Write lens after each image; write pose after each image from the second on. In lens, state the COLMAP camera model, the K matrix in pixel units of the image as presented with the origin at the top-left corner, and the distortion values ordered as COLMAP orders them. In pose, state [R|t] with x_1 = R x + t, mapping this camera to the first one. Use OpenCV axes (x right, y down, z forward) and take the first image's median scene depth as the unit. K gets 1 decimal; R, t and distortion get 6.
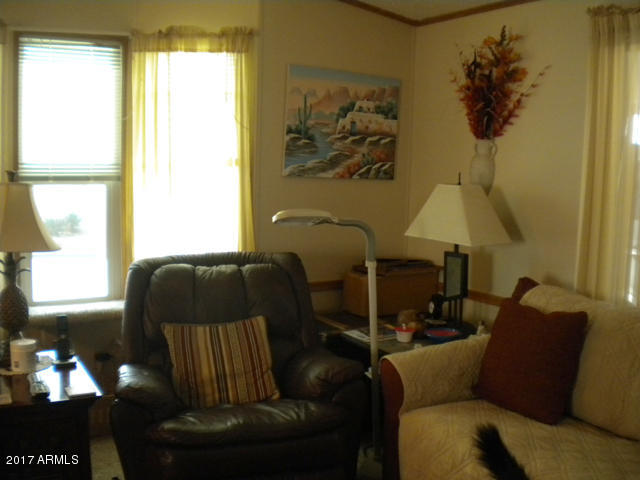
lens RADIAL K [[673.8, 0, 320.0], [0, 673.8, 240.0], [0, 0, 1]] dist [-0.090873, -0.119993]
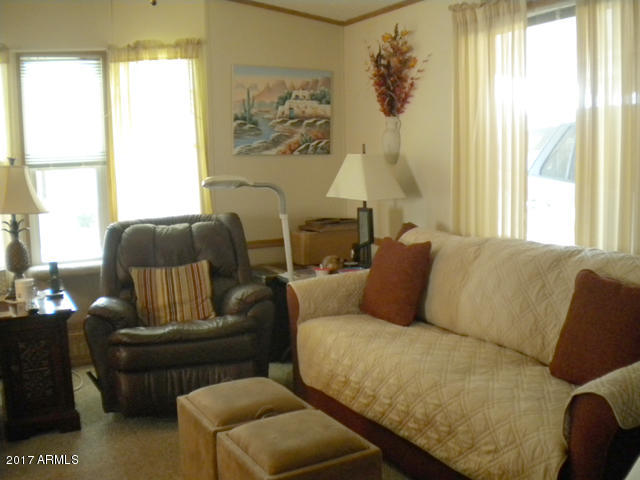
lens RADIAL K [[673.8, 0, 320.0], [0, 673.8, 240.0], [0, 0, 1]] dist [-0.090873, -0.119993]
pose [[0.997436, -0.040776, -0.058805, 0.191058], [0.041772, 0.999002, 0.015805, 0.055396], [0.058101, -0.018221, 0.998144, -0.262600]]
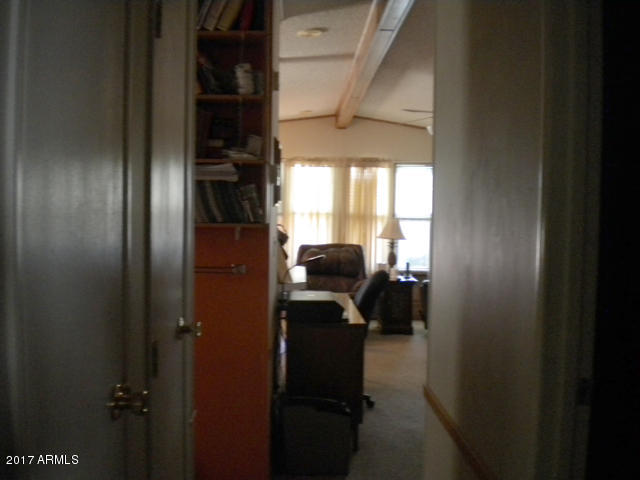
lens RADIAL K [[673.8, 0, 320.0], [0, 673.8, 240.0], [0, 0, 1]] dist [-0.090873, -0.119993]
pose [[0.864402, 0.008364, -0.502732, 0.620034], [-0.054826, 0.995468, -0.077708, 0.212770], [0.499804, 0.094733, 0.860942, -1.418843]]
